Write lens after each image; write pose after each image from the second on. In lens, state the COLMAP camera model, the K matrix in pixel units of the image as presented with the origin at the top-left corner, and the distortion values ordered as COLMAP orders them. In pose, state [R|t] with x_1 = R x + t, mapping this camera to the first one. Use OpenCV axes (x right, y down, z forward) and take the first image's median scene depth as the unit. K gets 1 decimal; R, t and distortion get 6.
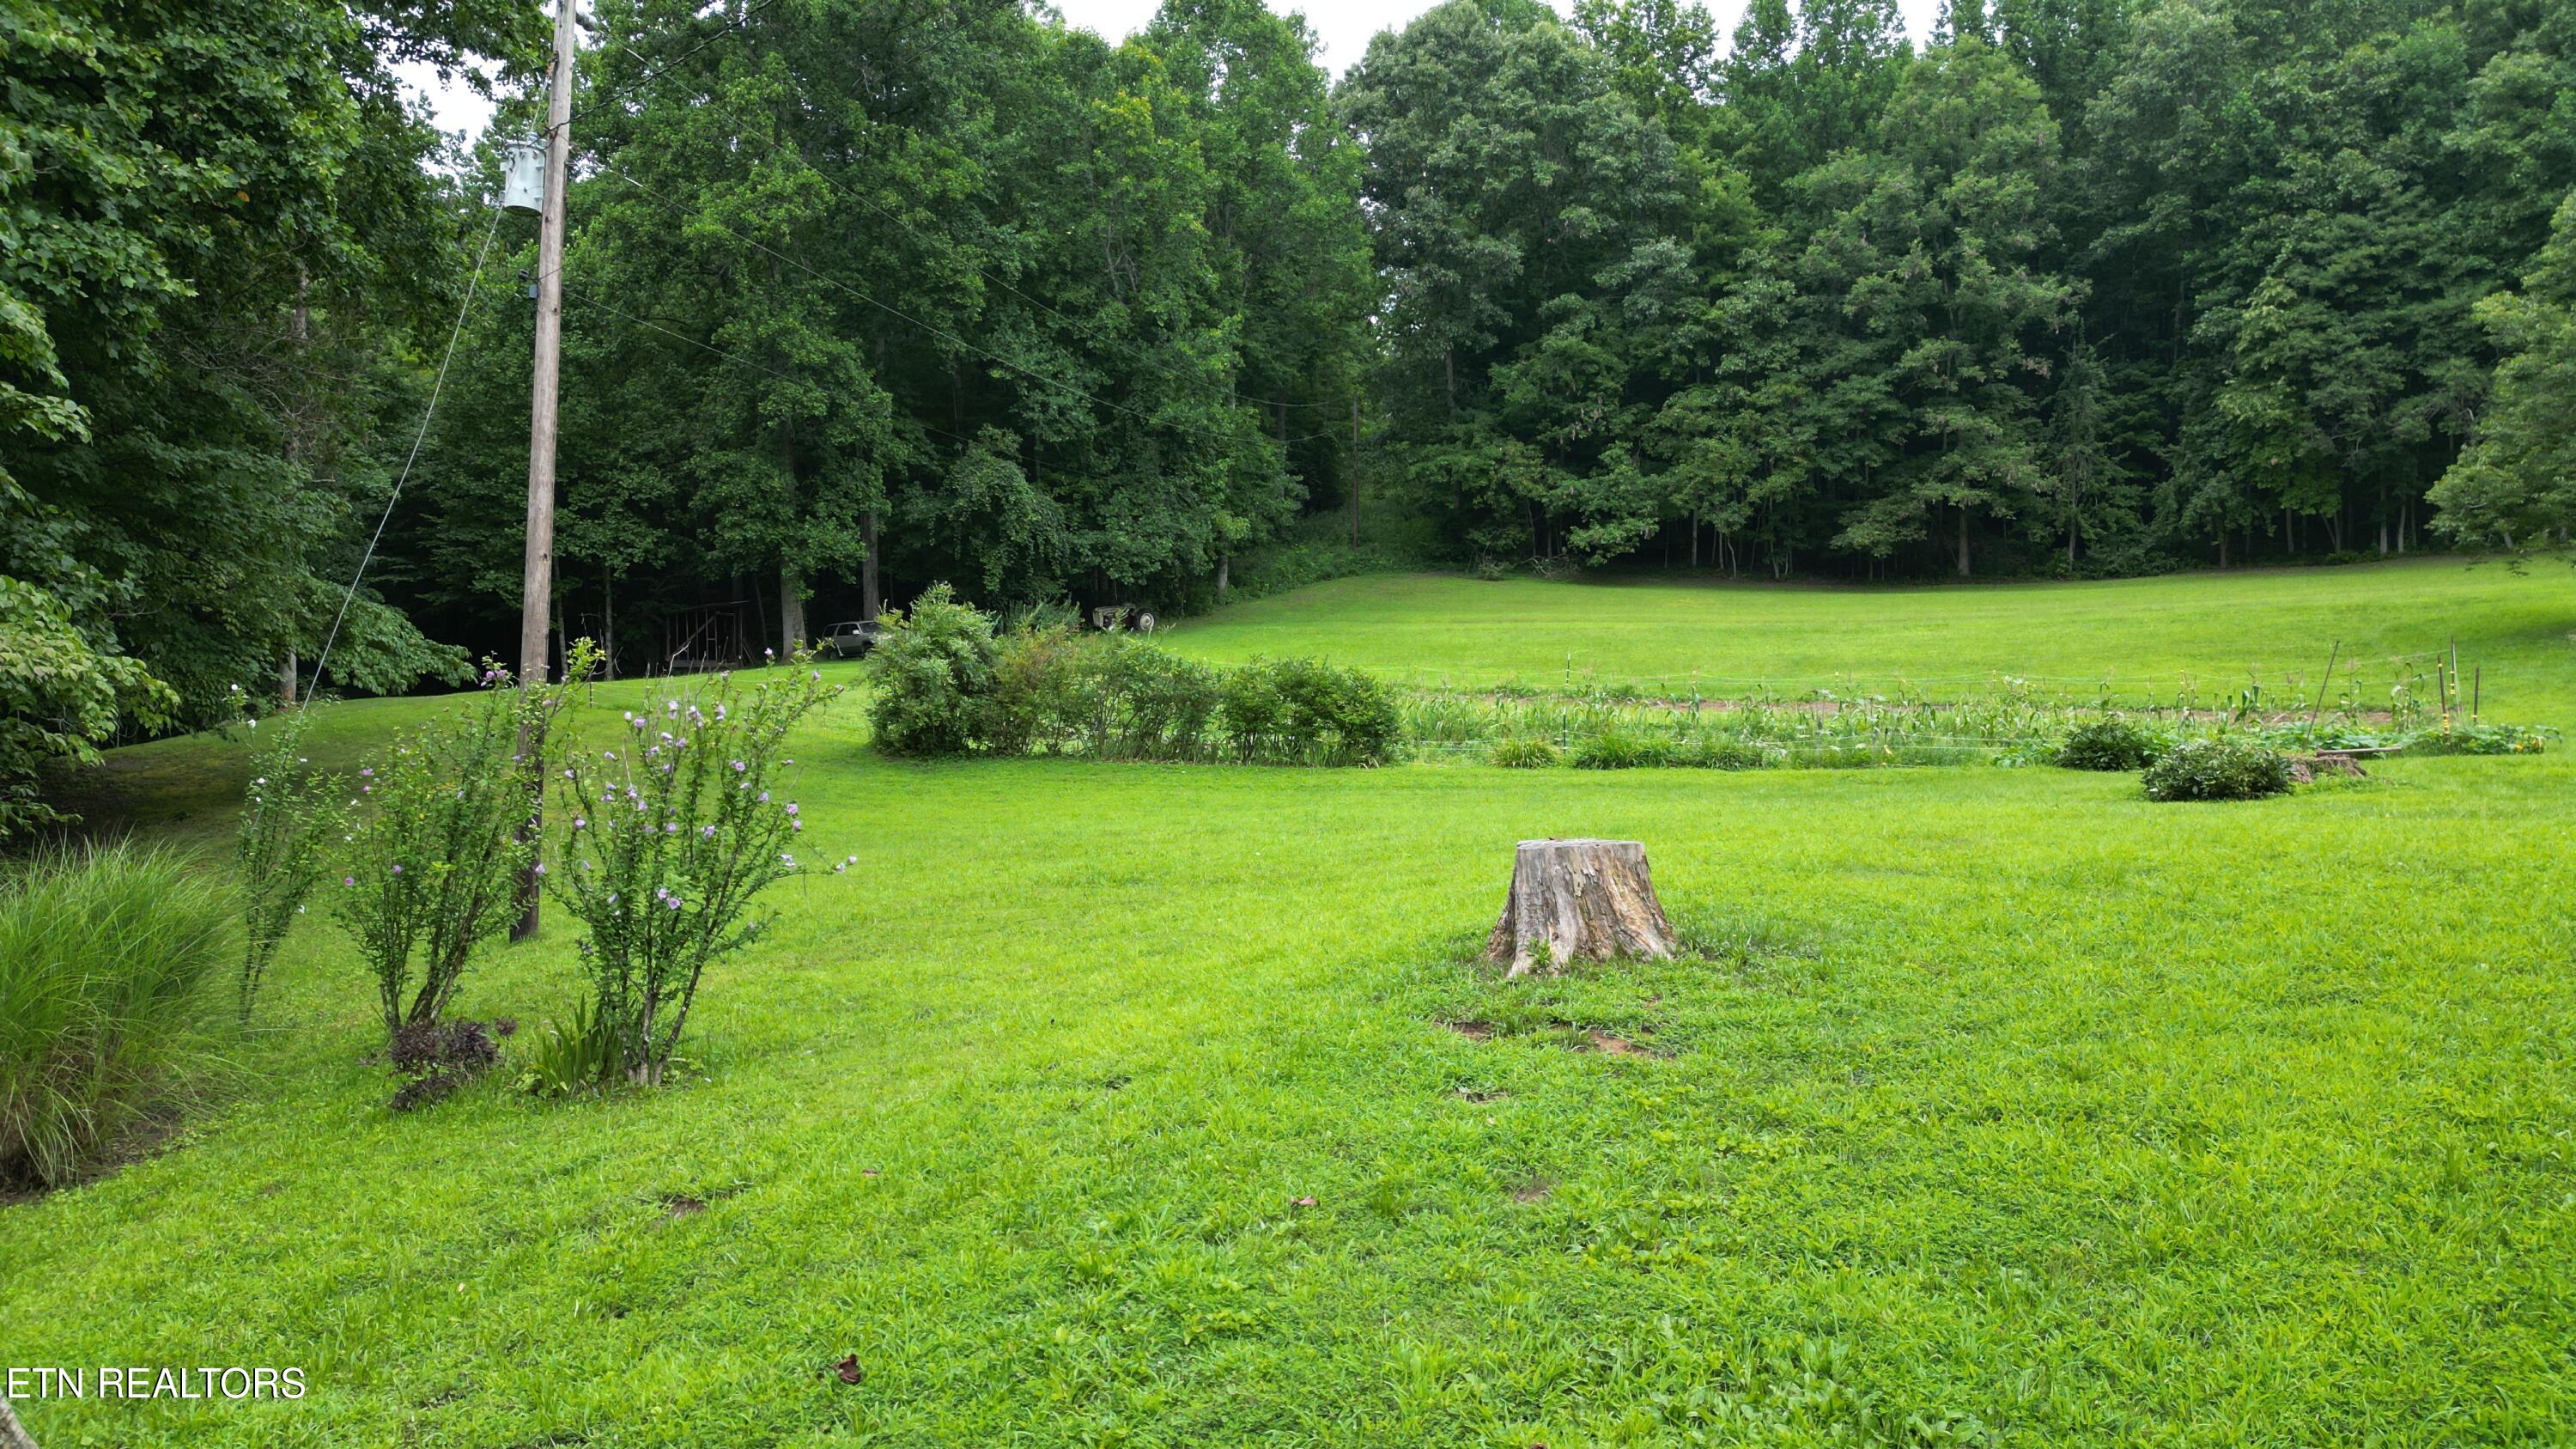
lens RADIAL K [[1999.0, 0, 1352.6], [0, 1999.0, 727.2], [0, 0, 1]] dist [0.105176, -0.001520]
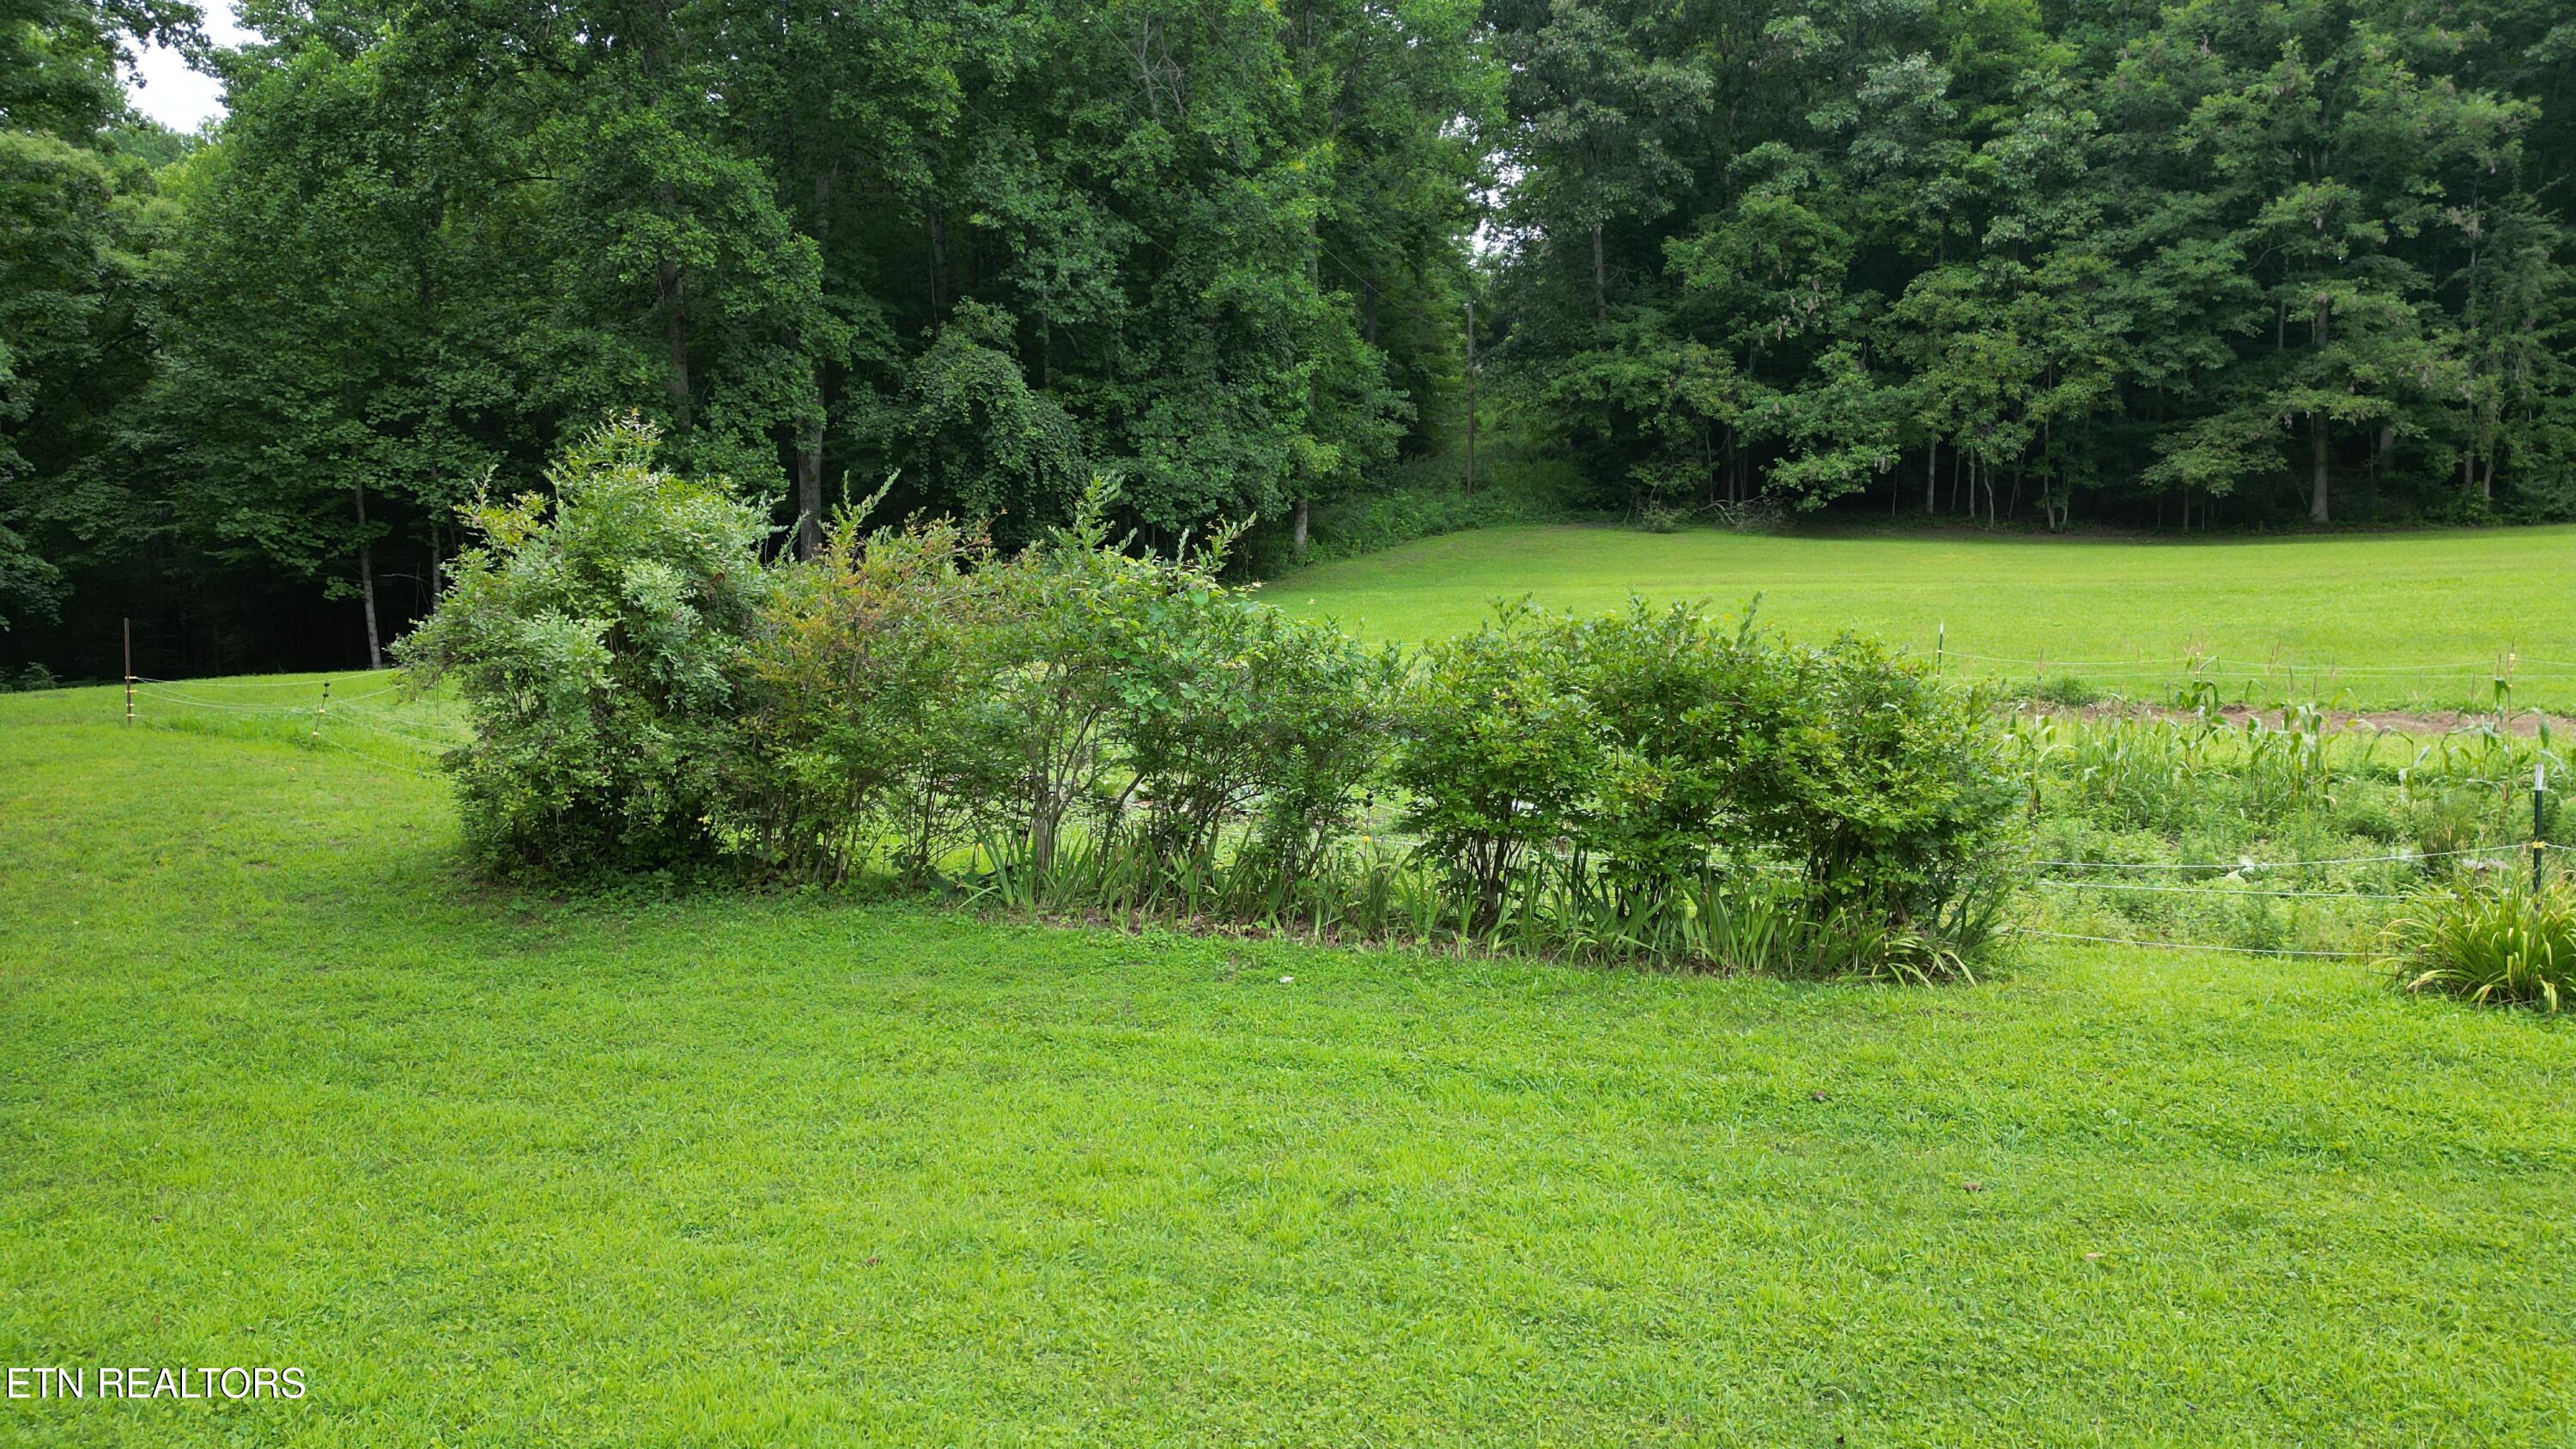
lens RADIAL K [[2036.6, 0, 1294.8], [0, 2036.6, 688.6], [0, 0, 1]] dist [0.156333, 0.001163]
pose [[0.998325, 0.000355, -0.057860, -0.022855], [-0.001078, 0.999922, -0.012468, -0.006405], [0.057851, 0.012510, 0.998247, 0.241605]]
